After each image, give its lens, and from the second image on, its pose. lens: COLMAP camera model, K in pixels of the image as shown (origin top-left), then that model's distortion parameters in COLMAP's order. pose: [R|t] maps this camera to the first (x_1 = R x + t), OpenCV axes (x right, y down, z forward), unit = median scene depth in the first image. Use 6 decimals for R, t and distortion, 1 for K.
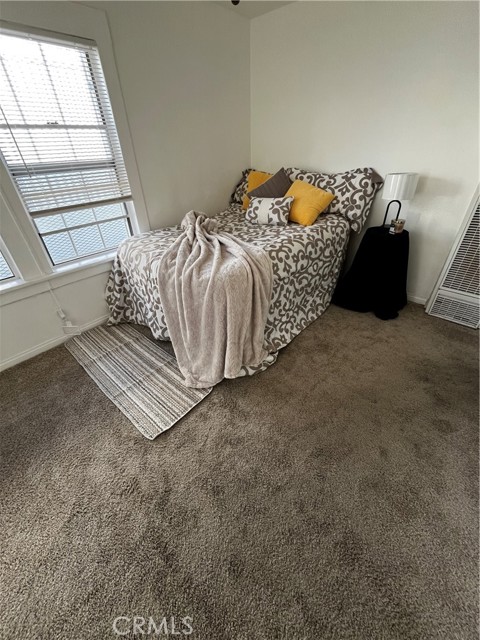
lens RADIAL K [[259.2, 0, 240.0], [0, 259.2, 320.0], [0, 0, 1]] dist [-0.002407, -0.000360]
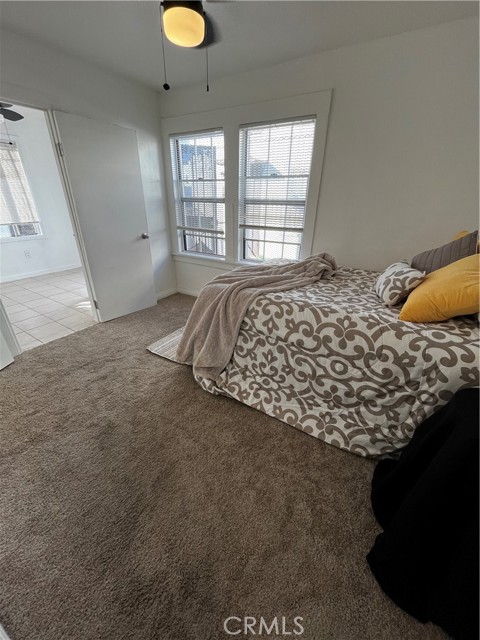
lens RADIAL K [[259.2, 0, 240.0], [0, 259.2, 320.0], [0, 0, 1]] dist [-0.002407, -0.000360]
pose [[0.168900, 0.456945, -0.873312, 0.778725], [-0.567294, 0.769635, 0.292983, -0.352658], [0.806009, 0.445940, 0.389214, 0.509632]]
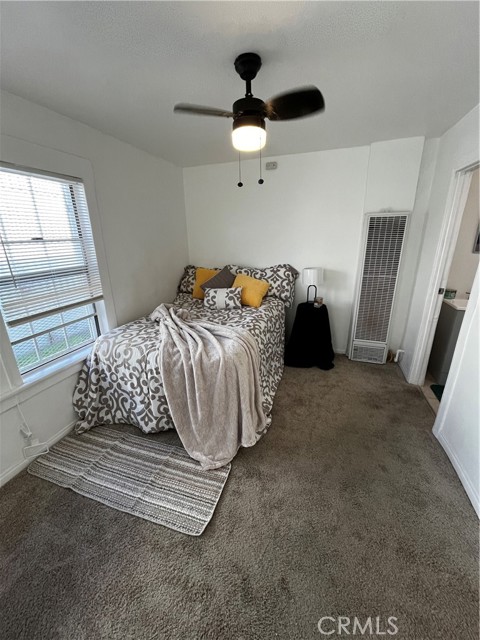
lens RADIAL K [[259.2, 0, 240.0], [0, 259.2, 320.0], [0, 0, 1]] dist [-0.002407, -0.000360]
pose [[0.920465, -0.109283, 0.375236, -0.322867], [0.210647, 0.947443, -0.240791, -0.018847], [-0.329200, 0.300682, 0.895108, -0.090685]]
